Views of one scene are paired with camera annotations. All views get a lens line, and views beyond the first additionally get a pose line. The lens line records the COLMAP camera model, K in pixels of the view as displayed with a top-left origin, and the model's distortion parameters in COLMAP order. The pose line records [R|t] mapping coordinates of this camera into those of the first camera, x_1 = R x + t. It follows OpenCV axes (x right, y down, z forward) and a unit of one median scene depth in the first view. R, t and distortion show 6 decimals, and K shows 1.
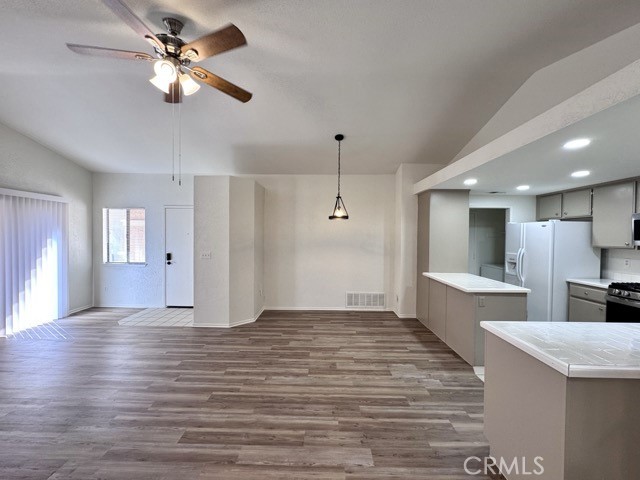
lens RADIAL K [[255.6, 0, 319.0], [0, 255.6, 239.6], [0, 0, 1]] dist [-0.001916, -0.000108]
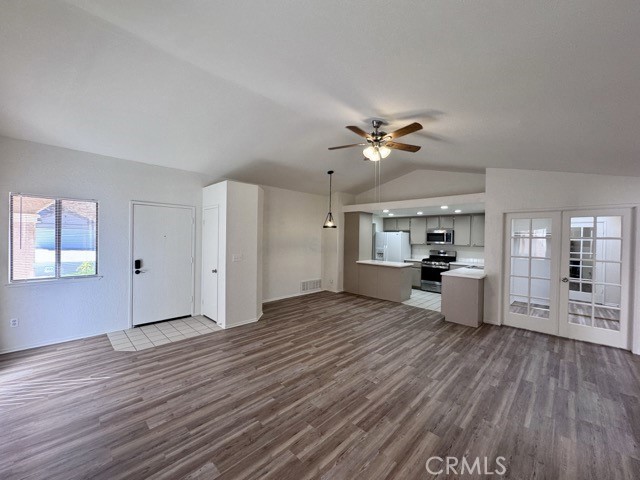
lens RADIAL K [[255.6, 0, 319.0], [0, 255.6, 239.6], [0, 0, 1]] dist [-0.001916, -0.000108]
pose [[0.690037, -0.002556, 0.723769, -1.070361], [-0.000663, 0.999991, 0.004164, -0.020215], [-0.723774, -0.003353, 0.690029, 0.034731]]
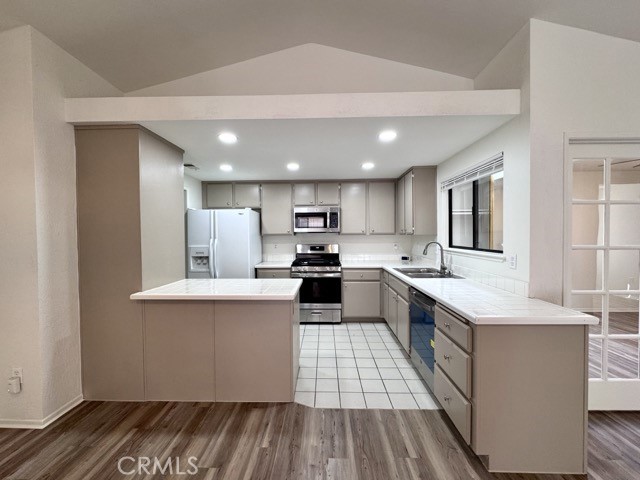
lens RADIAL K [[255.6, 0, 319.0], [0, 255.6, 239.6], [0, 0, 1]] dist [-0.001916, -0.000108]
pose [[0.009252, -0.027349, 0.999583, -0.072460], [0.023805, 0.999349, 0.027123, 0.023348], [-0.999674, 0.023544, 0.009897, 0.714938]]
